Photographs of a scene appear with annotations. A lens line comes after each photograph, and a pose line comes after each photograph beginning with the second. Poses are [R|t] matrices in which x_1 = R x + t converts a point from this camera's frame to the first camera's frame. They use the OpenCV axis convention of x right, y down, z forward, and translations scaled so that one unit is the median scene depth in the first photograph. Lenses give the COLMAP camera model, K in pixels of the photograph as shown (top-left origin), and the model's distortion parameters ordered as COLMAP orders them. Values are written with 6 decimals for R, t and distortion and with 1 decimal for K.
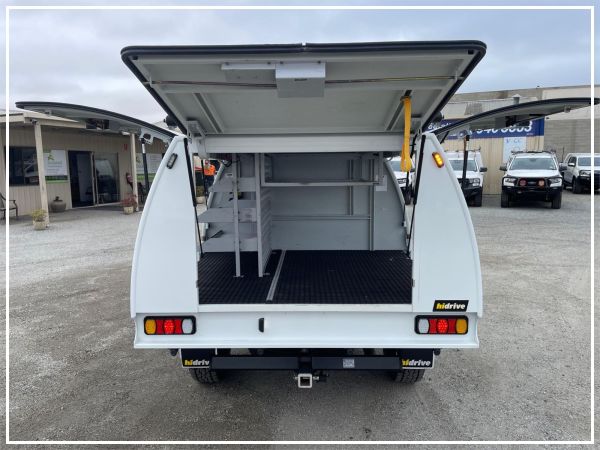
lens RADIAL K [[453.1, 0, 294.5], [0, 453.1, 224.3], [0, 0, 1]] dist [0.050496, -0.028130]
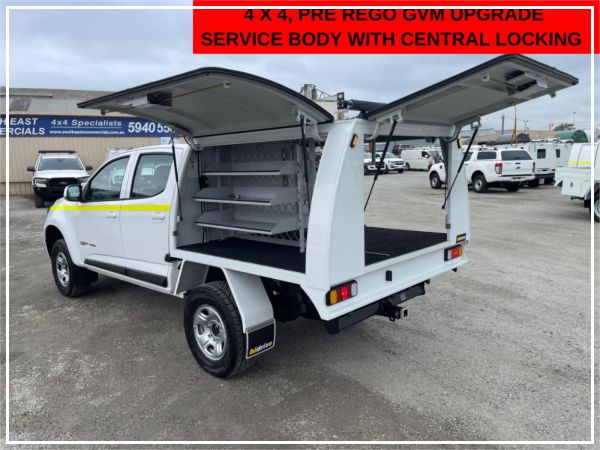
lens RADIAL K [[453.1, 0, 298.9], [0, 453.1, 229.3], [0, 0, 1]] dist [0.050496, -0.028130]
pose [[0.669943, -0.114784, 0.733485, -0.856453], [0.107680, 0.992552, 0.056974, 0.000857], [-0.734562, 0.040813, 0.677313, 0.261998]]
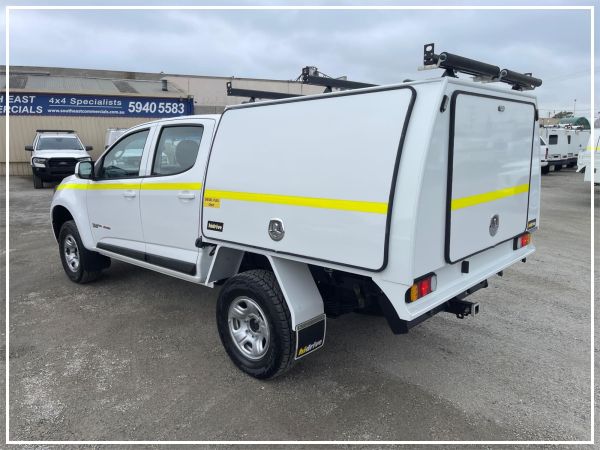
lens RADIAL K [[453.1, 0, 298.6], [0, 453.1, 227.5], [0, 0, 1]] dist [0.050496, -0.028130]
pose [[0.665952, -0.127785, 0.734969, -0.835891], [0.095815, 0.991711, 0.085606, 0.002941], [-0.739816, 0.013412, 0.672676, 0.438312]]
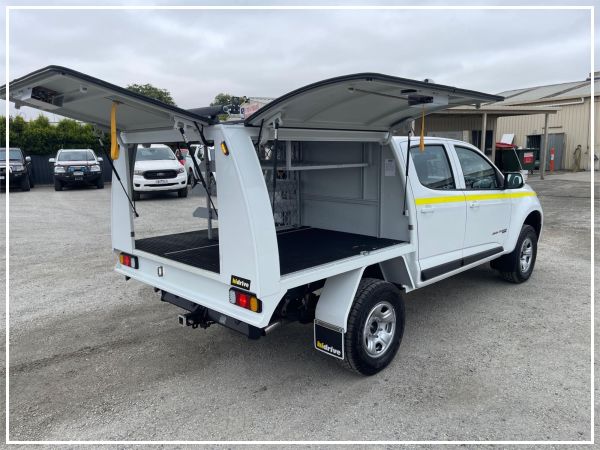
lens RADIAL K [[453.1, 0, 296.4], [0, 453.1, 226.0], [0, 0, 1]] dist [0.050496, -0.028130]
pose [[0.727961, 0.111946, -0.676417, 0.856268], [-0.076393, 0.993681, 0.082238, -0.040577], [0.681349, -0.008193, 0.731913, 0.220972]]
